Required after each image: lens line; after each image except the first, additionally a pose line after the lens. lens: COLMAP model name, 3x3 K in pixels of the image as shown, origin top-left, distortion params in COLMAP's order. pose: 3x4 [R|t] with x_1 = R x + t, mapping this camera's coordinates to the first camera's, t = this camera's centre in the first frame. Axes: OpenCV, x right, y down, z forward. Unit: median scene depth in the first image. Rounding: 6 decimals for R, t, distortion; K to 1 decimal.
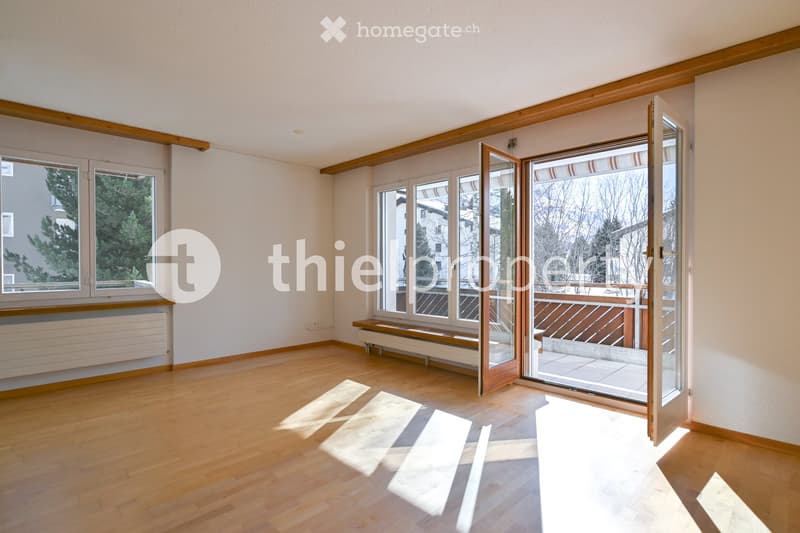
lens RADIAL K [[405.0, 0, 394.3], [0, 405.0, 263.5], [0, 0, 1]] dist [0.000081, 0.000415]
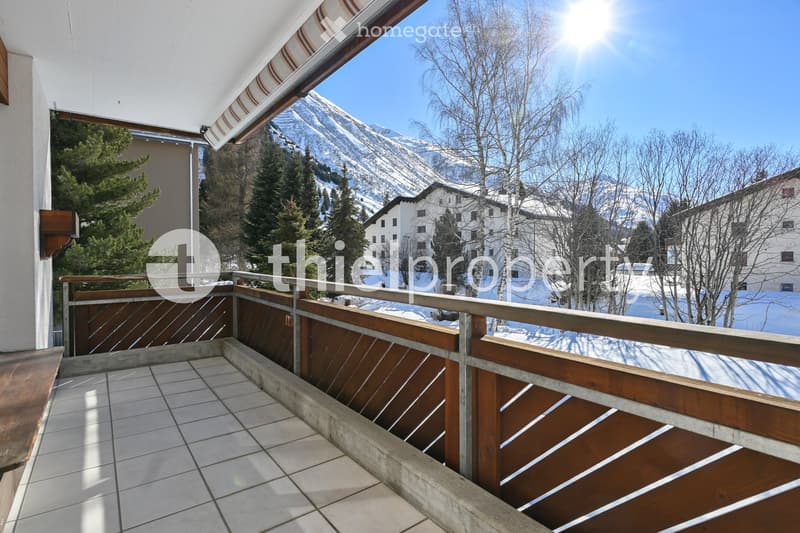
lens RADIAL K [[405.0, 0, 394.3], [0, 405.0, 263.5], [0, 0, 1]] dist [0.000081, 0.000415]
pose [[0.989898, 0.002361, -0.141765, 0.368022], [0.001171, 0.999691, 0.024822, 0.004158], [0.141780, -0.024737, 0.989589, 0.391835]]
